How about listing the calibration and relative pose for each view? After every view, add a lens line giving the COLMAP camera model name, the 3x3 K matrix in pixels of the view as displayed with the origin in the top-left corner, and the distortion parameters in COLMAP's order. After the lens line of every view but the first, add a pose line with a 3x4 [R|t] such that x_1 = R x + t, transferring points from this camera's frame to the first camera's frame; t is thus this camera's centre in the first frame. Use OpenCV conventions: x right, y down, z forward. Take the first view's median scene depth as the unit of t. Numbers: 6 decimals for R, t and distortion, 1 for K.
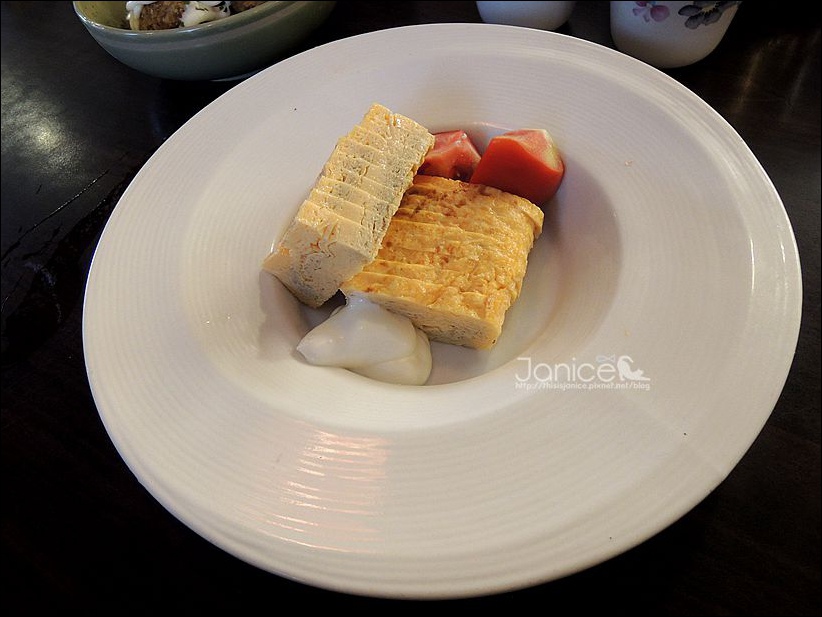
lens RADIAL K [[582.3, 0, 412.3], [0, 582.3, 305.0], [0, 0, 1]] dist [-0.012730, 0.000271]
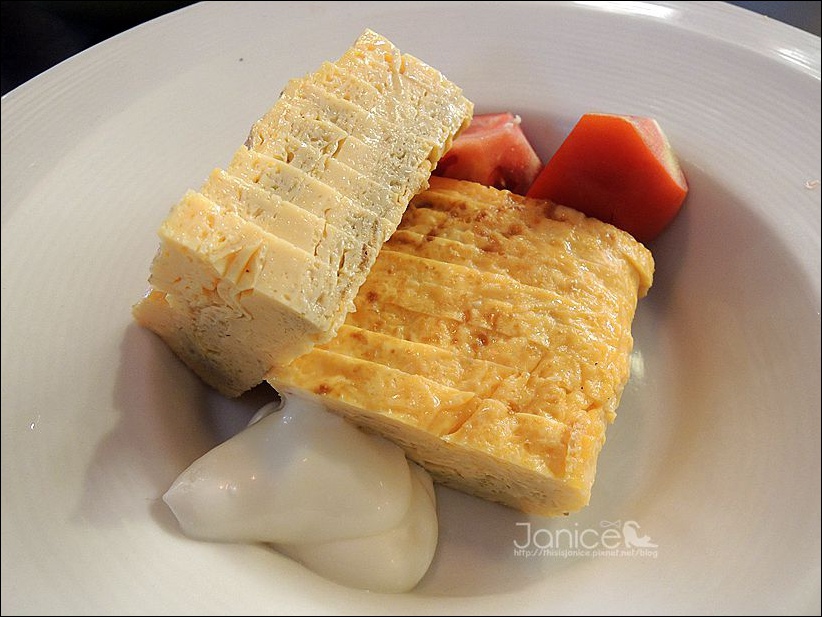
lens RADIAL K [[582.3, 0, 409.7], [0, 582.3, 310.1], [0, 0, 1]] dist [-0.012730, 0.000271]
pose [[0.996453, 0.082057, 0.018680, -0.016411], [-0.081152, 0.995688, -0.044933, -0.074385], [-0.022286, 0.043258, 0.998815, 0.500316]]
